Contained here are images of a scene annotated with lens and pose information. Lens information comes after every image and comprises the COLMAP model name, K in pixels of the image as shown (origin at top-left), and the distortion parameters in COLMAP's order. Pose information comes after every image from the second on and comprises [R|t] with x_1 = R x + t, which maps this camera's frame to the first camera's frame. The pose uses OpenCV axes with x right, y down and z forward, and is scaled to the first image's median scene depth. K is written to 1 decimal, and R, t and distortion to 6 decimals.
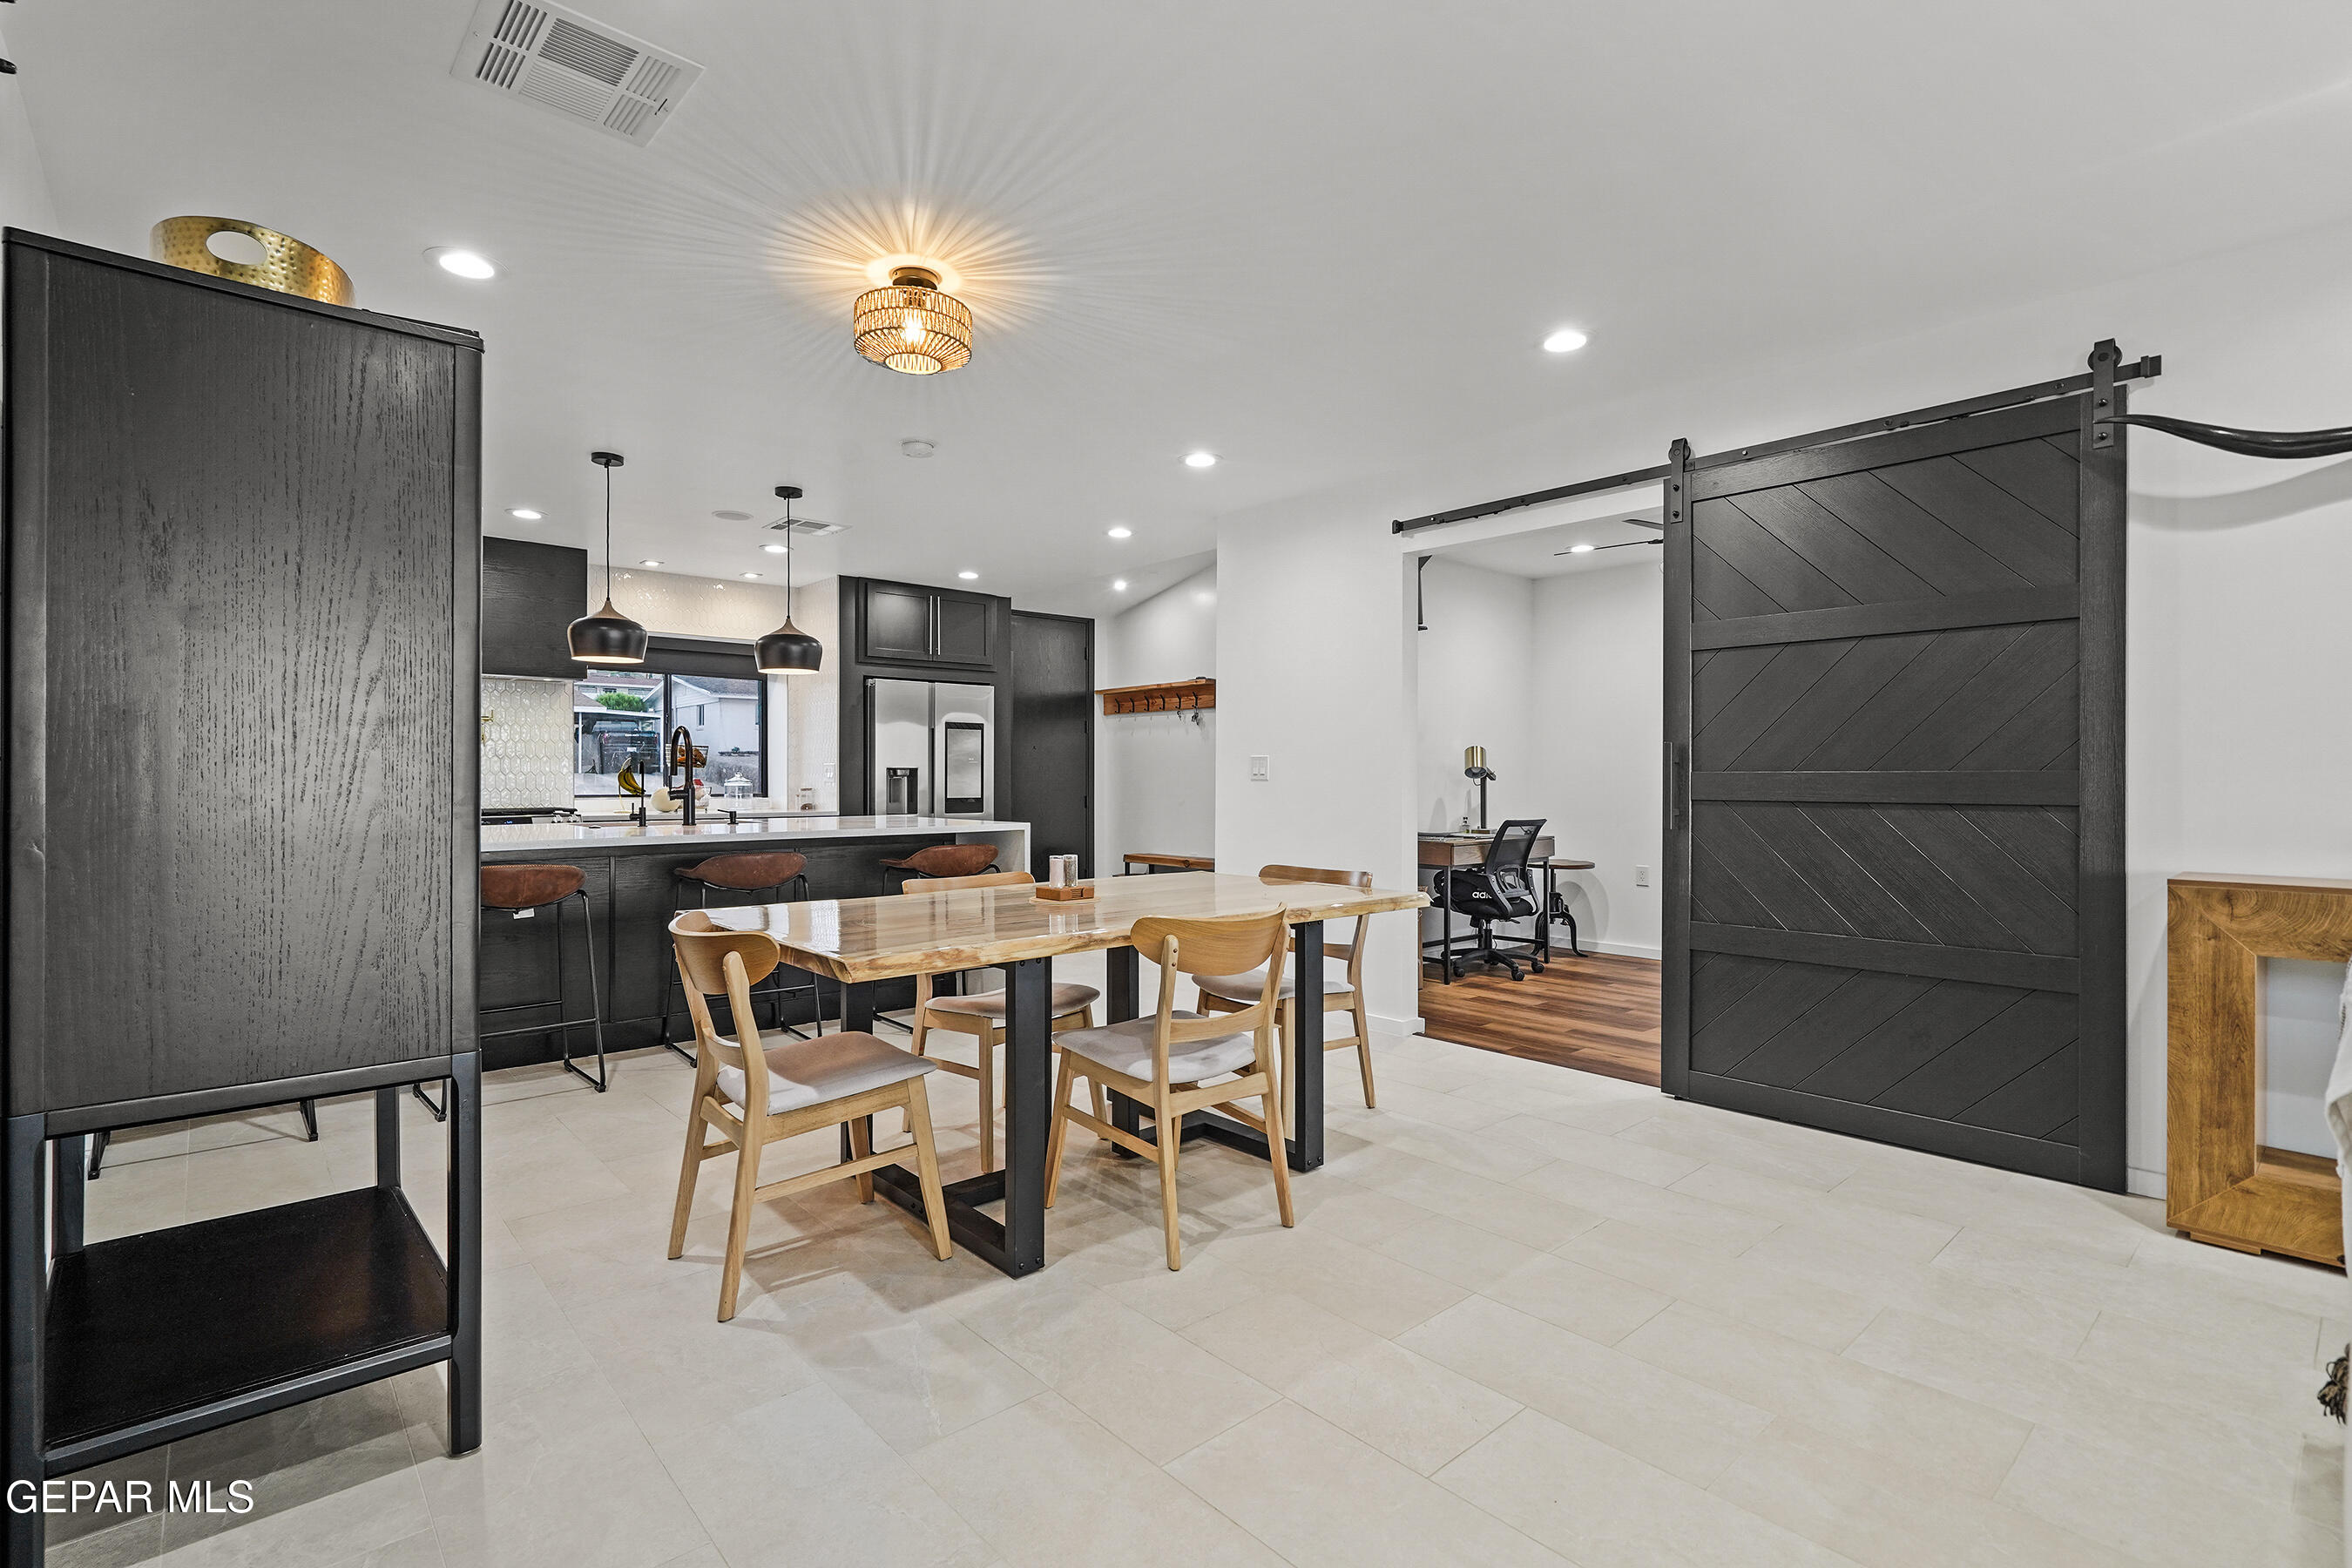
lens RADIAL K [[1086.5, 0, 1176.0], [0, 1086.5, 784.0], [0, 0, 1]] dist [0.002218, 0.000301]
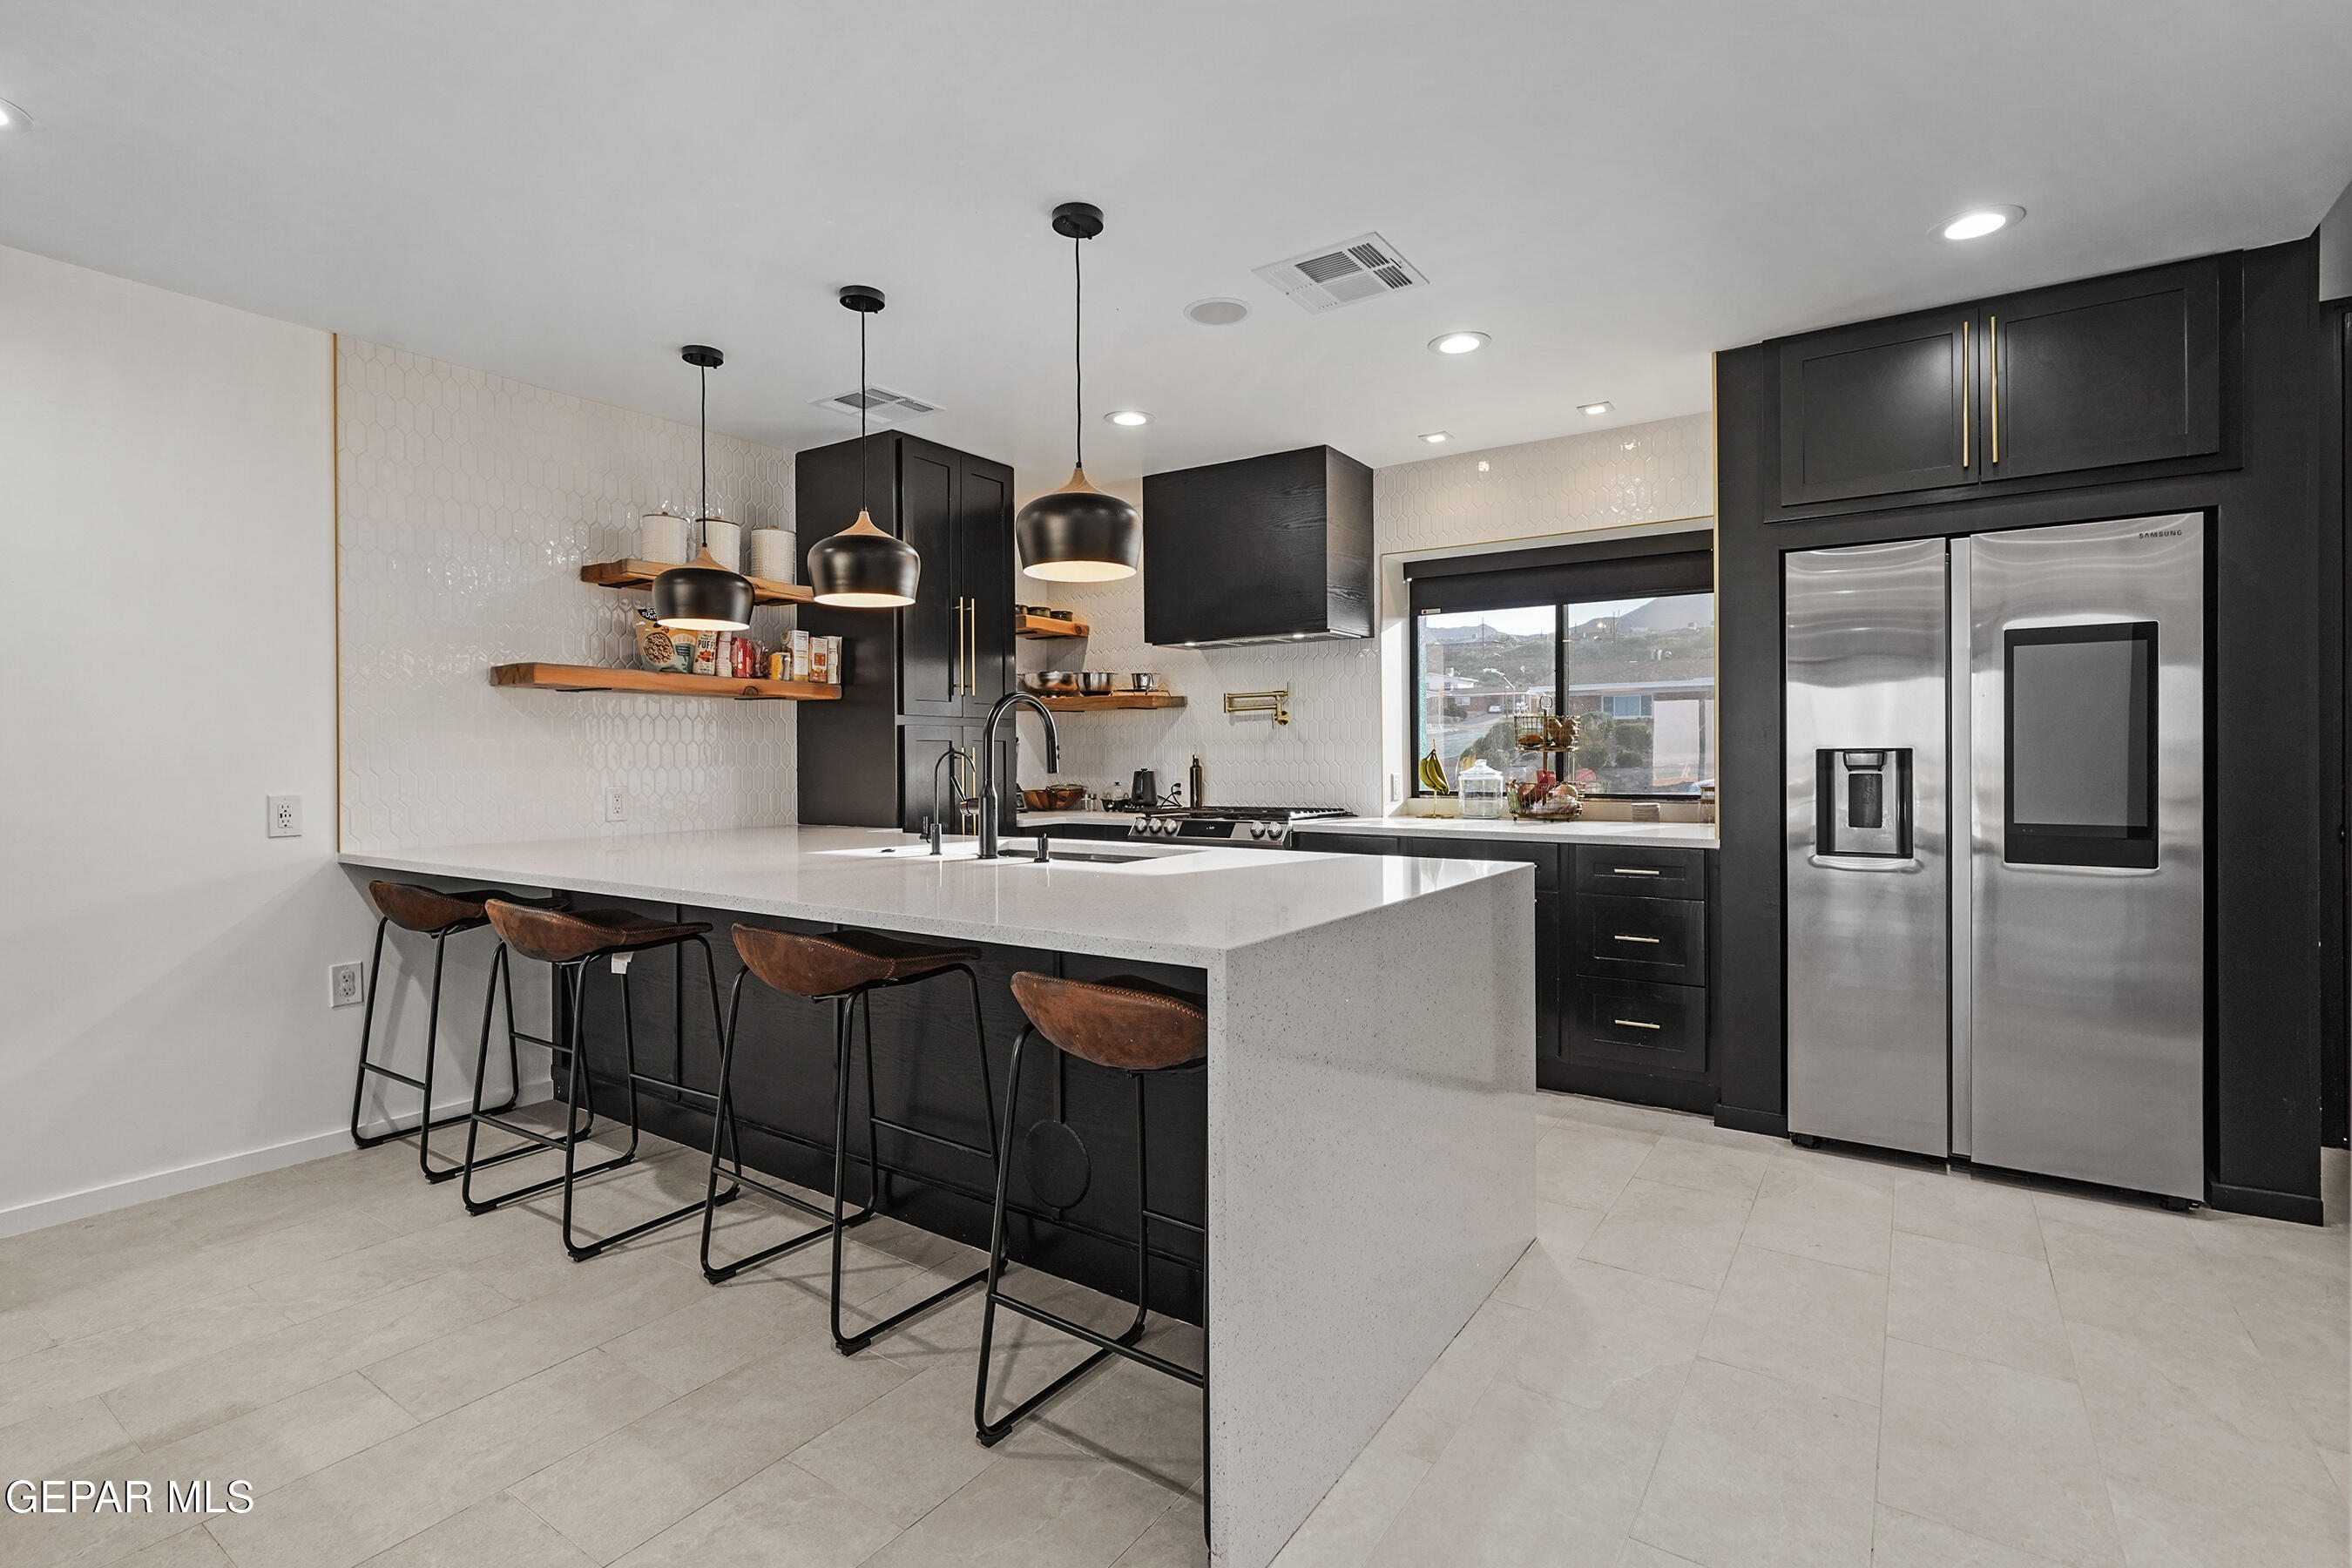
lens RADIAL K [[1089.0, 0, 1145.5], [0, 1089.0, 761.8], [0, 0, 1]] dist [-0.000161, 0.000050]
pose [[0.222889, 0.001875, -0.974842, 0.239449], [0.000610, 0.999998, 0.002063, -0.026305], [0.974844, -0.001055, 0.222887, 1.534934]]
